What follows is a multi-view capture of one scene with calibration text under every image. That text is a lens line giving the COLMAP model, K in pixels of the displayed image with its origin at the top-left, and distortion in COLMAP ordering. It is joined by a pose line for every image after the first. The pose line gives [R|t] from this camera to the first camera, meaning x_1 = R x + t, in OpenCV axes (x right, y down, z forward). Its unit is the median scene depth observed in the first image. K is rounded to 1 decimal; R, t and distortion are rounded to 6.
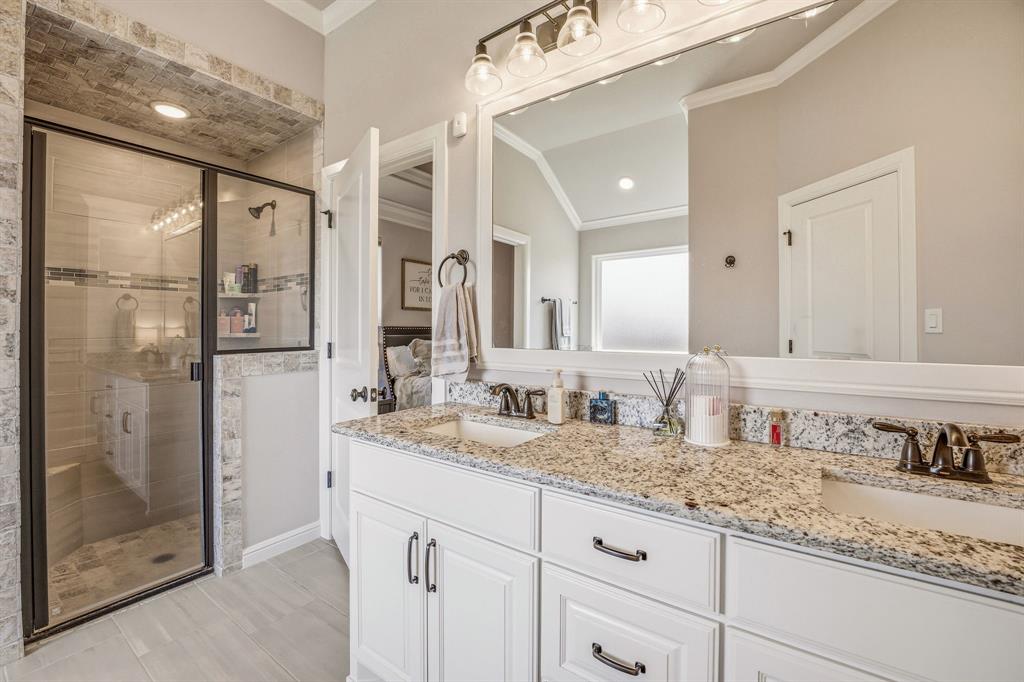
lens RADIAL K [[432.2, 0, 516.9], [0, 432.2, 330.0], [0, 0, 1]] dist [-0.020850, 0.002447]
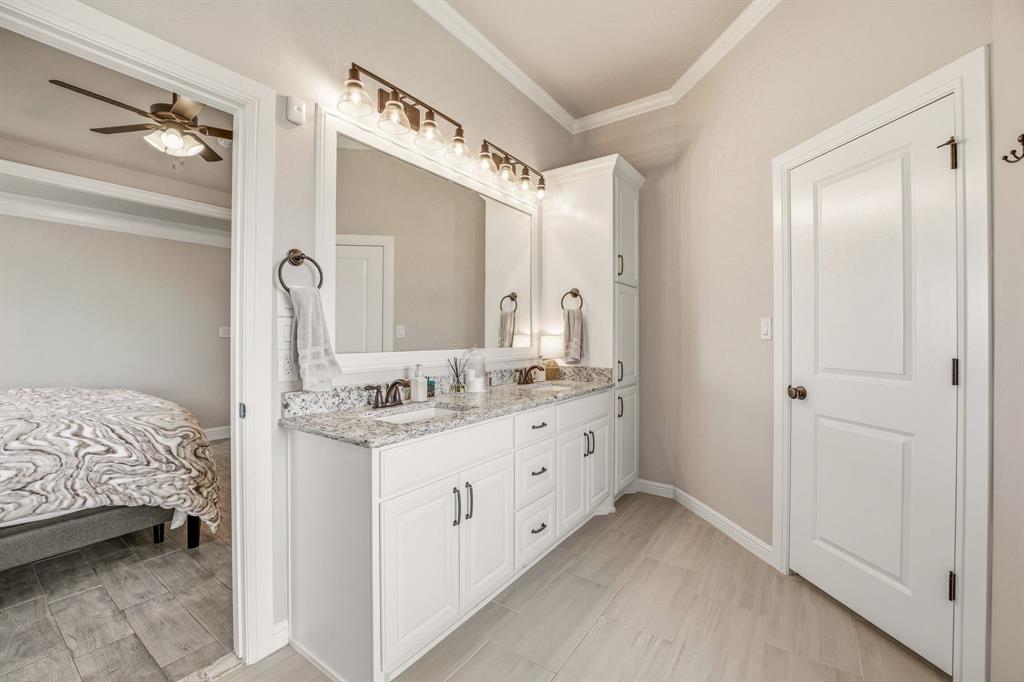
lens RADIAL K [[432.2, 0, 513.5], [0, 432.2, 341.3], [0, 0, 1]] dist [-0.020850, 0.002447]
pose [[-0.018140, -0.013307, 0.999747, -1.308199], [-0.006011, 0.999895, 0.013200, -0.006394], [-0.999817, -0.005770, -0.018218, 0.692969]]
